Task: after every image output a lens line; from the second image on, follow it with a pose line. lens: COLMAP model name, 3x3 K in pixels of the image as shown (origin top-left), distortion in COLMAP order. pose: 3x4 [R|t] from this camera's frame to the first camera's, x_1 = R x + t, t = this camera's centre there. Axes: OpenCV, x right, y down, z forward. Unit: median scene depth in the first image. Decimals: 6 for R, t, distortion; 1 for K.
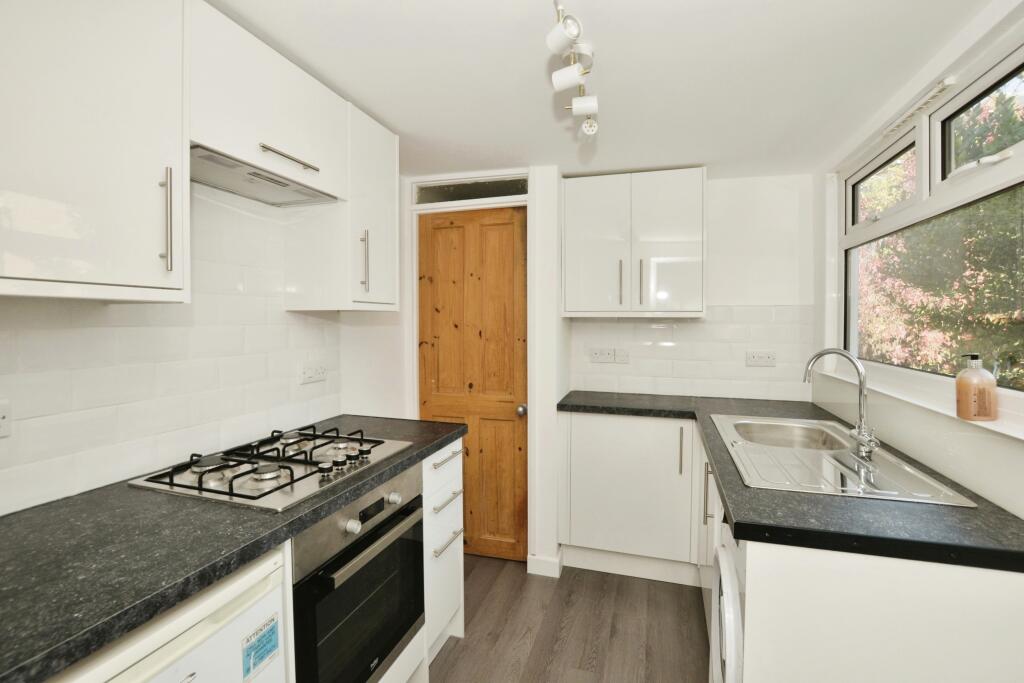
lens RADIAL K [[465.3, 0, 512.7], [0, 465.3, 324.4], [0, 0, 1]] dist [-0.026076, 0.005136]
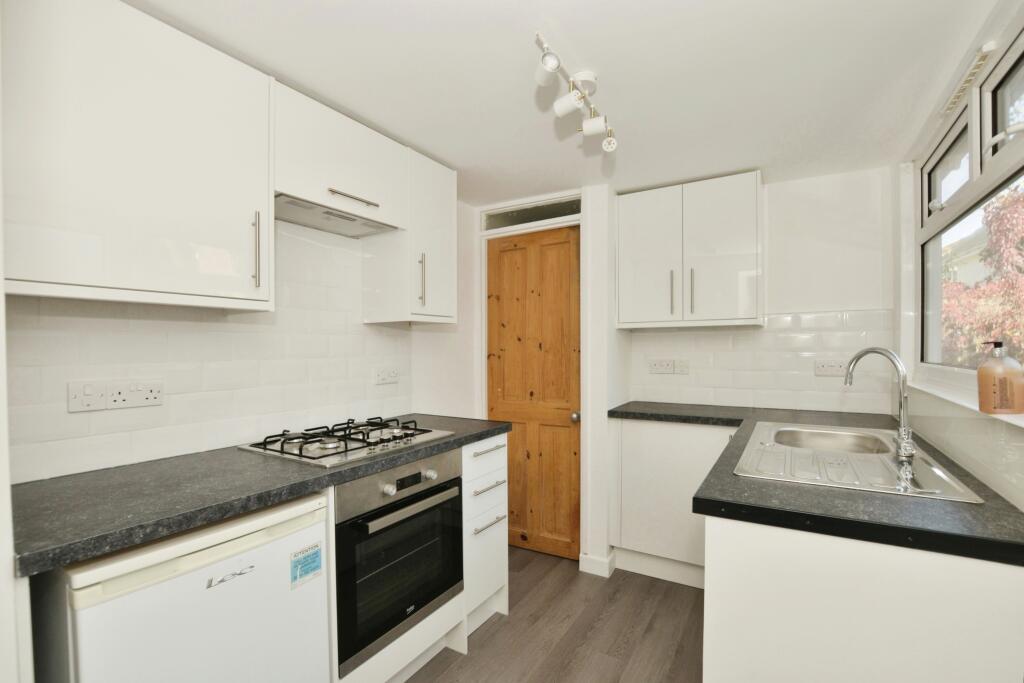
lens RADIAL K [[465.3, 0, 514.7], [0, 465.3, 345.0], [0, 0, 1]] dist [-0.026076, 0.005136]
pose [[0.968381, -0.013285, -0.249124, 0.212946], [0.008966, 0.999789, -0.018465, 0.056702], [0.249317, 0.015648, 0.968296, -0.087214]]
